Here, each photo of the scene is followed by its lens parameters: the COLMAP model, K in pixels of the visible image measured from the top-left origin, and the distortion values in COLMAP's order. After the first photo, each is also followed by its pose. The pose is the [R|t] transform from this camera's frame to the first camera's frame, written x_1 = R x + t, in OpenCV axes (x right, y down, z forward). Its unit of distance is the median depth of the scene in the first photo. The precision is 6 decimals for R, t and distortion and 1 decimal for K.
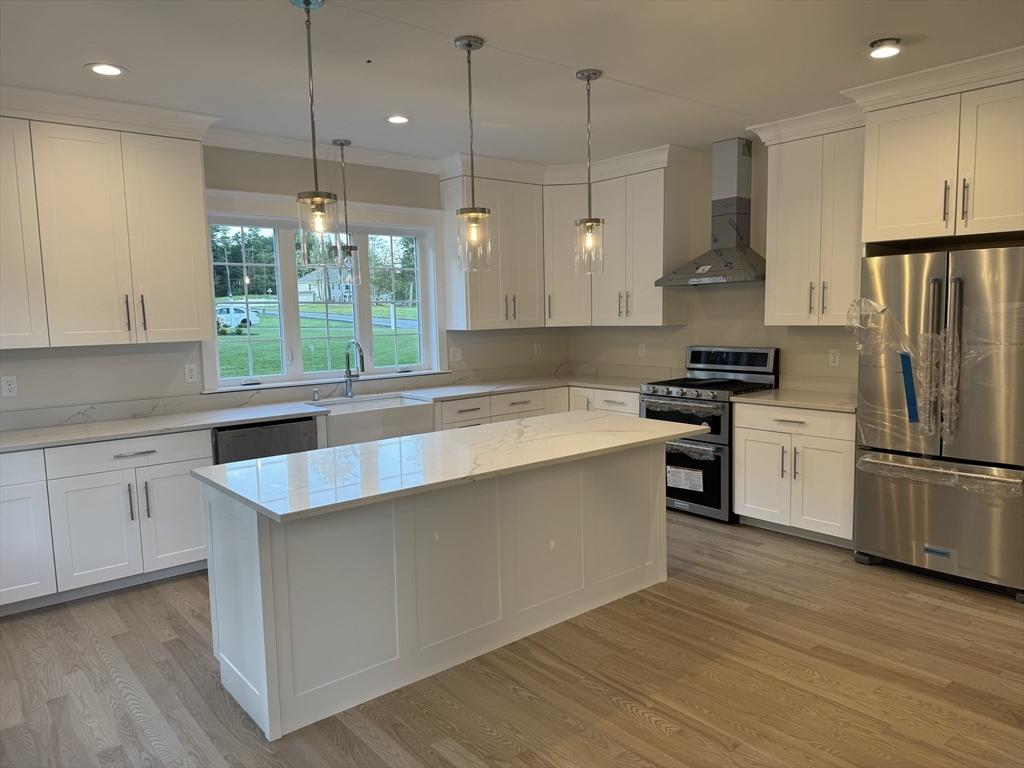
lens RADIAL K [[714.4, 0, 508.6], [0, 714.4, 377.4], [0, 0, 1]] dist [0.047428, -0.044046]
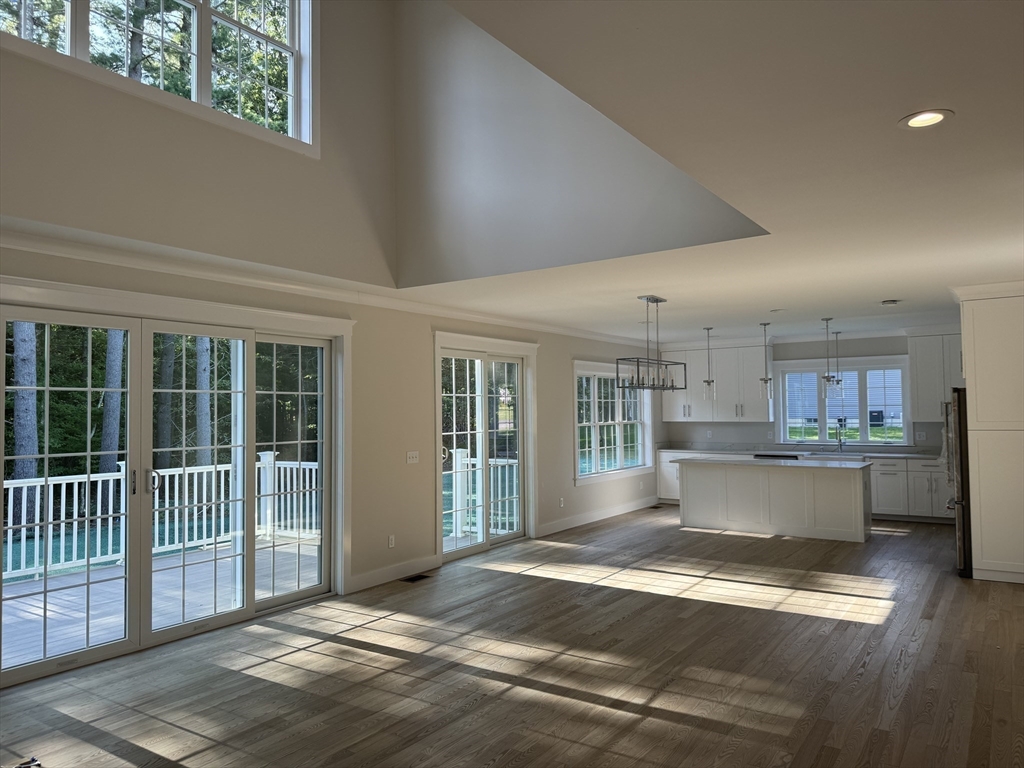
lens RADIAL K [[714.4, 0, 531.0], [0, 714.4, 390.6], [0, 0, 1]] dist [0.047428, -0.044046]
pose [[0.281760, -0.007474, -0.959456, 1.624910], [-0.087293, 0.995623, -0.033391, -0.002346], [0.955506, 0.093162, 0.279875, -0.478751]]
